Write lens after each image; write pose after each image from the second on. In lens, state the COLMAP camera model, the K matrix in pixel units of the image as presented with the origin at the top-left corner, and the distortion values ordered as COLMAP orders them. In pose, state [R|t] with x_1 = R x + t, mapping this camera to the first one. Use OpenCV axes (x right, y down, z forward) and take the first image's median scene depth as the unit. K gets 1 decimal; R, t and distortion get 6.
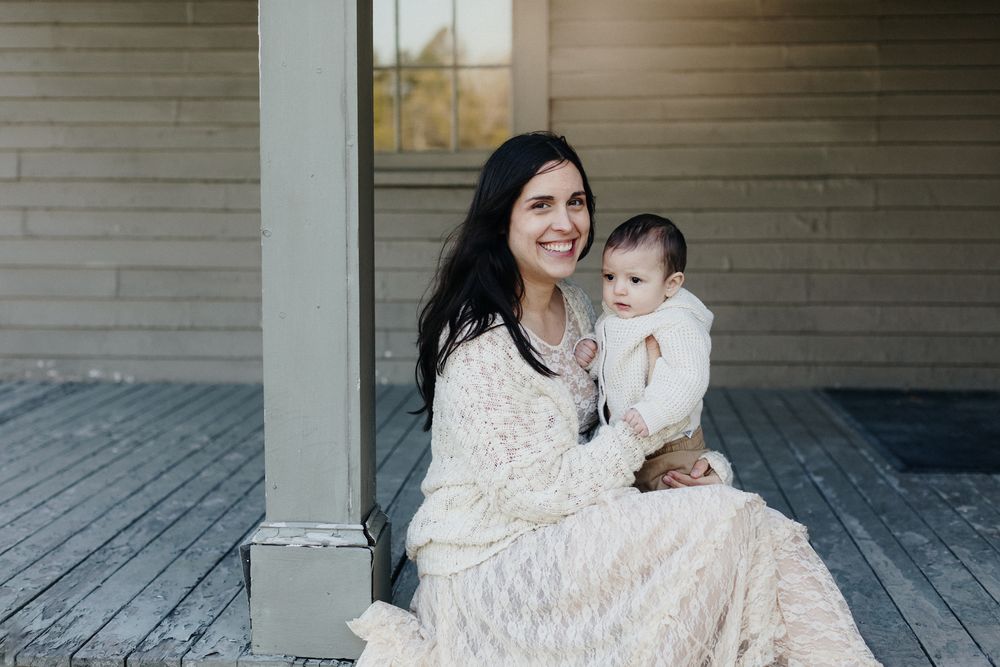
lens RADIAL K [[1770.4, 0, 500.0], [0, 1770.4, 333.5], [0, 0, 1]] dist [0.034233, 0.095586]
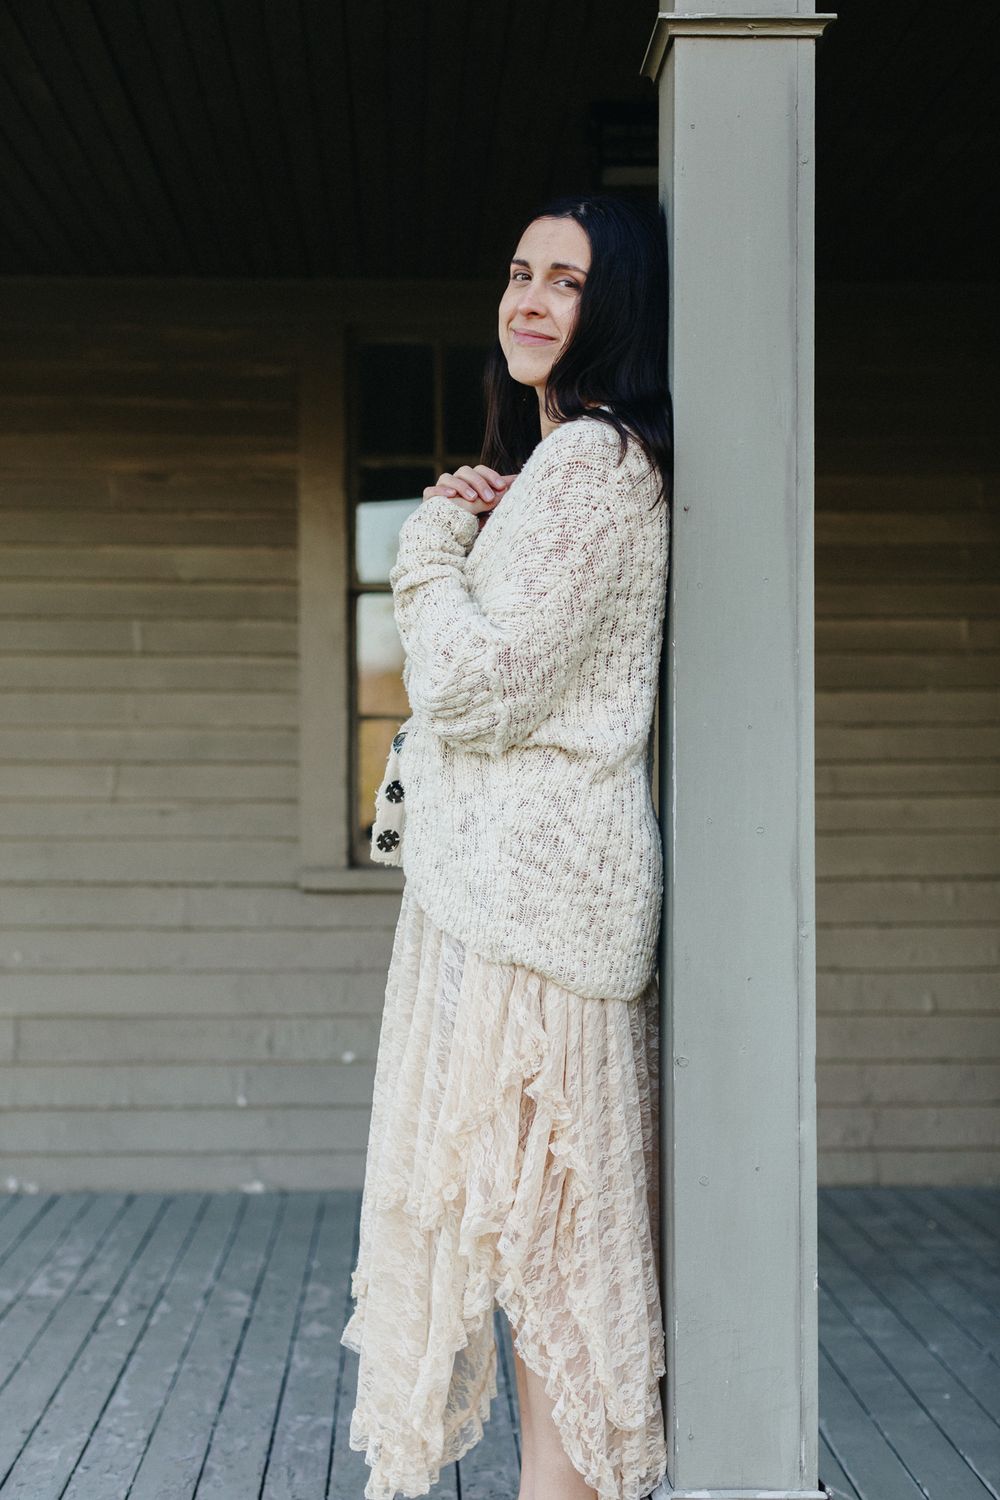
lens RADIAL K [[2655.6, 0, 500.0], [0, 2655.6, 750.0], [0, 0, 1]] dist [0.034233, 0.095586]
pose [[0.991182, 0.004507, 0.132433, -0.170455], [0.013430, 0.990859, -0.134233, -0.000240], [-0.131827, 0.134828, 0.982061, -0.006141]]
